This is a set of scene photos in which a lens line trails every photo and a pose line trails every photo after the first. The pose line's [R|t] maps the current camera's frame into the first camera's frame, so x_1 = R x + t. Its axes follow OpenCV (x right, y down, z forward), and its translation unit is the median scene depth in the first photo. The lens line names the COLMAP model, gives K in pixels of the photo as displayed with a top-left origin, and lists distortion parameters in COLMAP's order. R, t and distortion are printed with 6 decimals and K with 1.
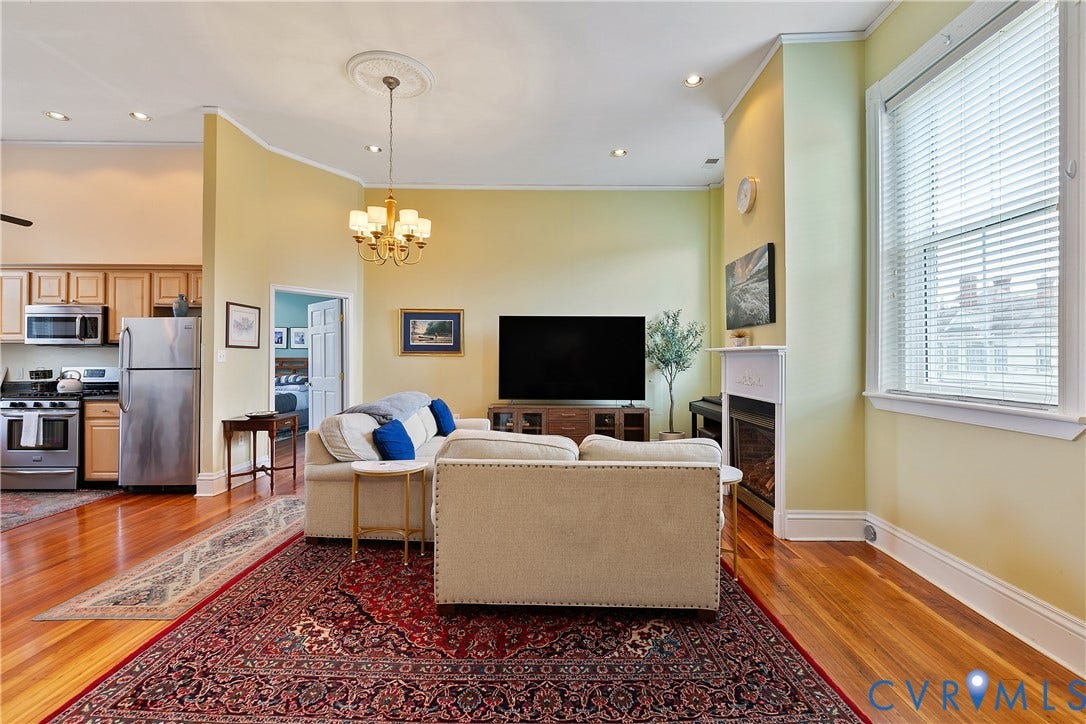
lens RADIAL K [[491.1, 0, 559.7], [0, 491.1, 351.9], [0, 0, 1]] dist [-0.001625, -0.000456]
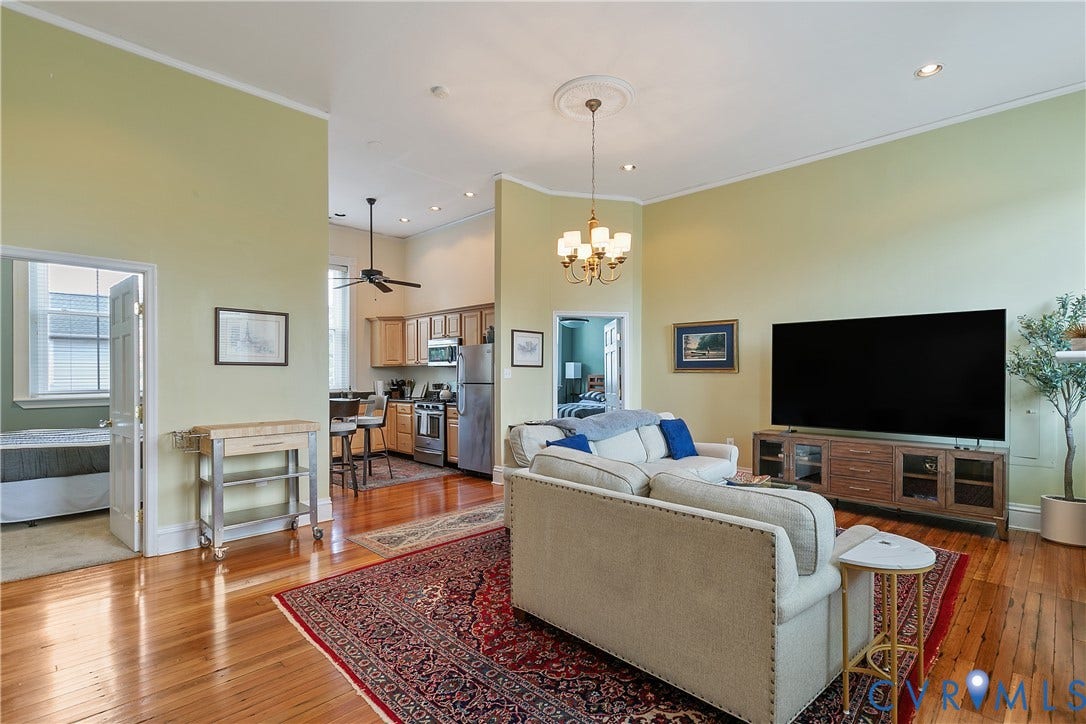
lens RADIAL K [[524.4, 0, 543.3], [0, 524.4, 376.5], [0, 0, 1]] dist [-0.013327, -0.000684]
pose [[0.706467, 0.001019, -0.707745, 0.302208], [0.009143, 0.999902, 0.010566, 0.002824], [0.707687, -0.013935, 0.706389, 0.127986]]
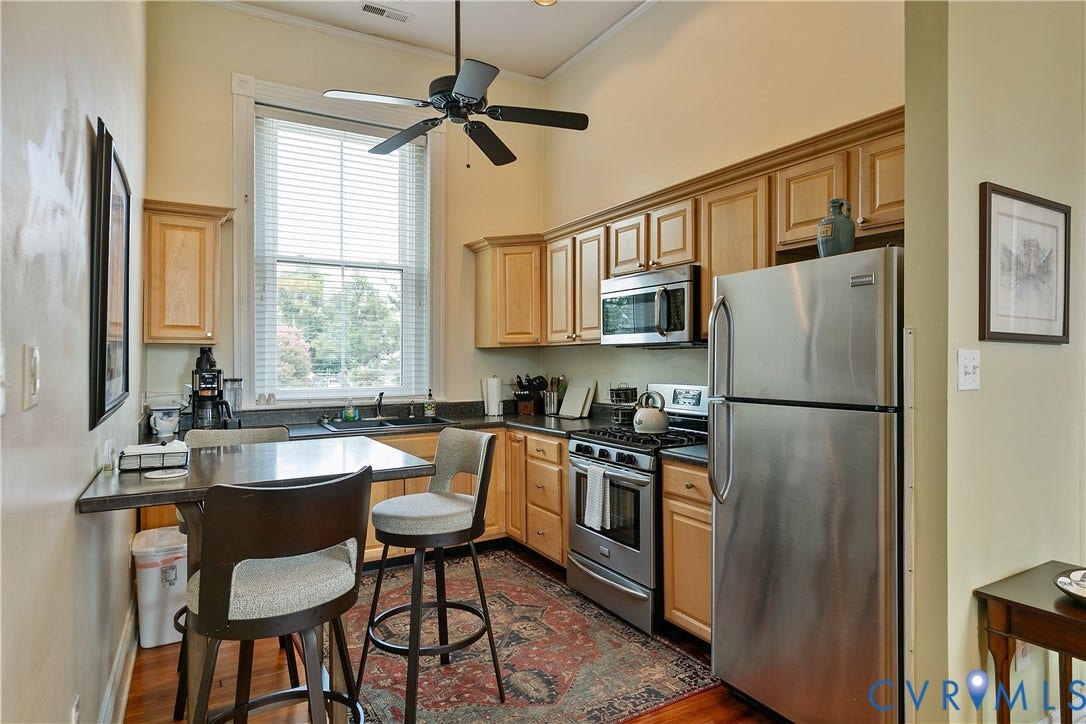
lens RADIAL K [[629.0, 0, 541.2], [0, 629.0, 355.7], [0, 0, 1]] dist [-0.008228, 0.001474]
pose [[0.496003, -0.006900, -0.868294, -0.484435], [0.009472, 0.999952, -0.002535, -0.001180], [0.868269, -0.006967, 0.496044, 0.585791]]
